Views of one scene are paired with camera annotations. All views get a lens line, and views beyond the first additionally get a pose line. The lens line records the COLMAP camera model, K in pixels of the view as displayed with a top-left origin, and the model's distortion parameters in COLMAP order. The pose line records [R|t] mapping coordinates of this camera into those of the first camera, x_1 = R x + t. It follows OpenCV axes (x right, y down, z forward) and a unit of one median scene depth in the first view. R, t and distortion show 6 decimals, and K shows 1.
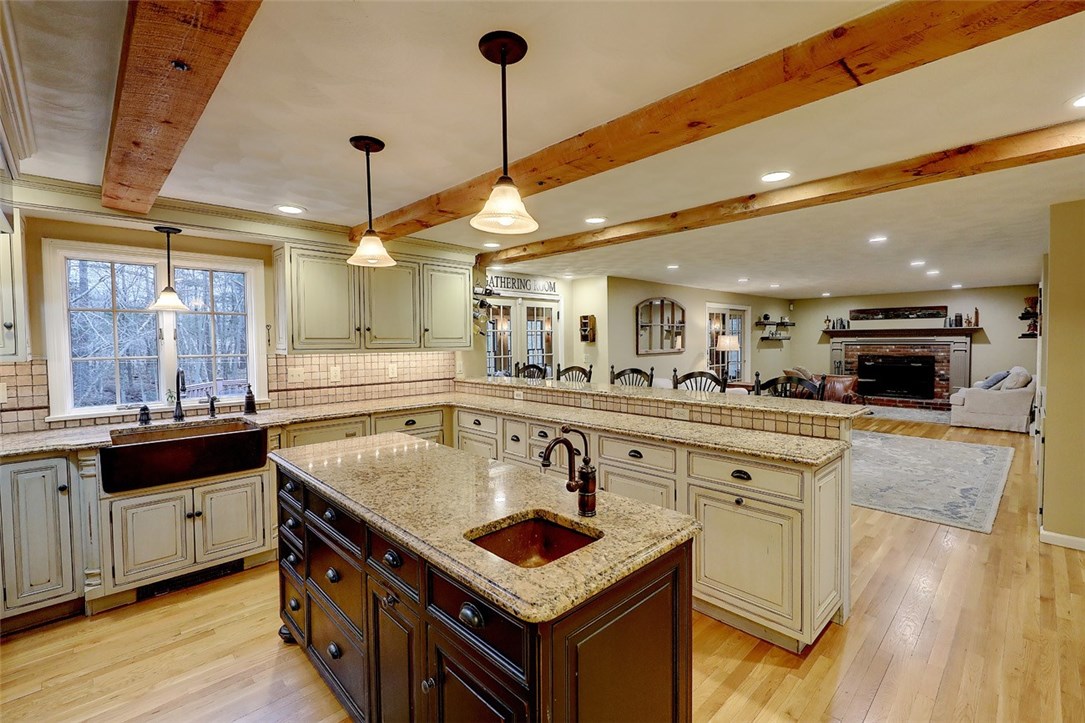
lens RADIAL K [[472.6, 0, 549.3], [0, 472.6, 359.6], [0, 0, 1]] dist [0.008522, -0.004075]
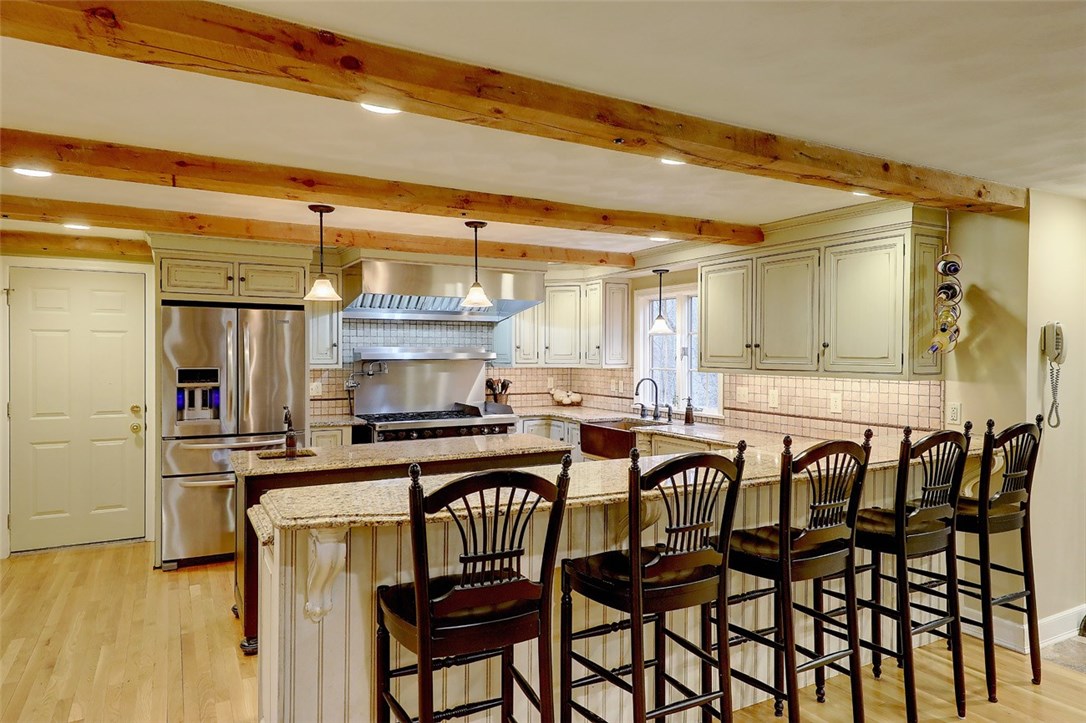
lens RADIAL K [[671.7, 0, 547.9], [0, 671.7, 358.3], [0, 0, 1]] dist [0.015034, -0.004036]
pose [[-0.261360, 0.015706, -0.965114, 0.725379], [-0.040871, 0.998791, 0.027322, -0.051525], [0.964376, 0.046586, -0.260402, 0.827238]]
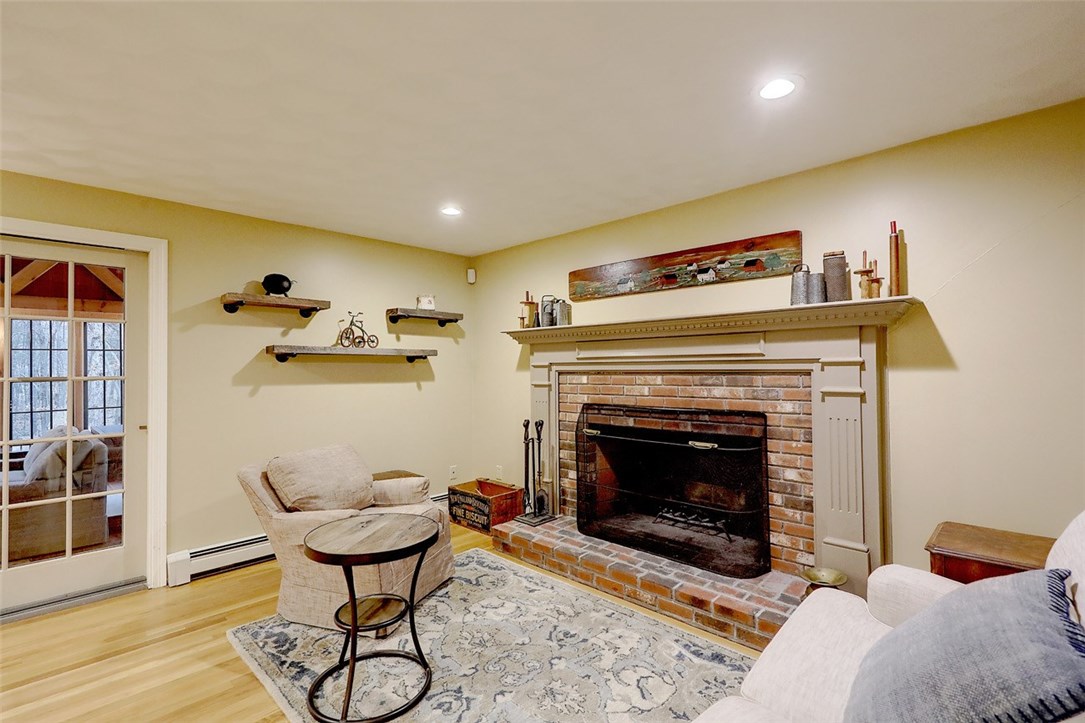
lens RADIAL K [[513.5, 0, 540.0], [0, 513.5, 358.7], [0, 0, 1]] dist [-0.000264, 0.000394]
pose [[0.998067, 0.010220, 0.061307, 1.389623], [-0.006082, 0.997713, -0.067315, -0.038645], [-0.061855, 0.066812, 0.995846, 1.489305]]
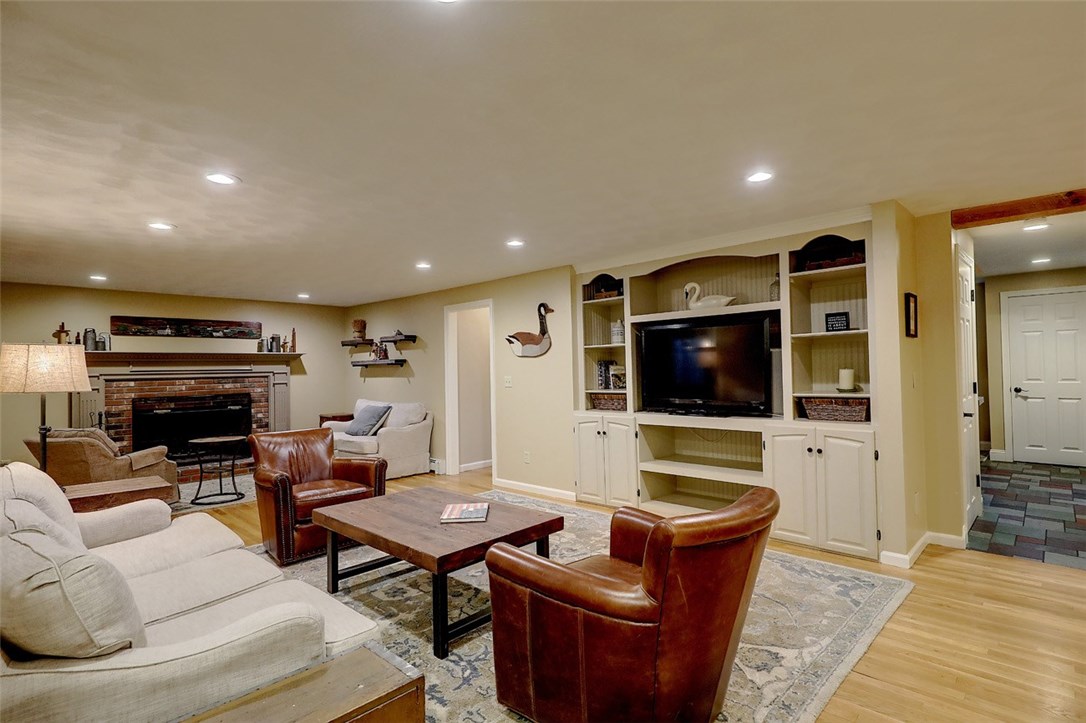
lens RADIAL K [[538.5, 0, 552.2], [0, 538.5, 357.4], [0, 0, 1]] dist [0.001935, 0.001406]
pose [[-0.030607, 0.031316, 0.999041, 0.016824], [0.061520, 0.997673, -0.029389, -0.020006], [-0.997636, 0.060562, -0.032462, 1.219301]]
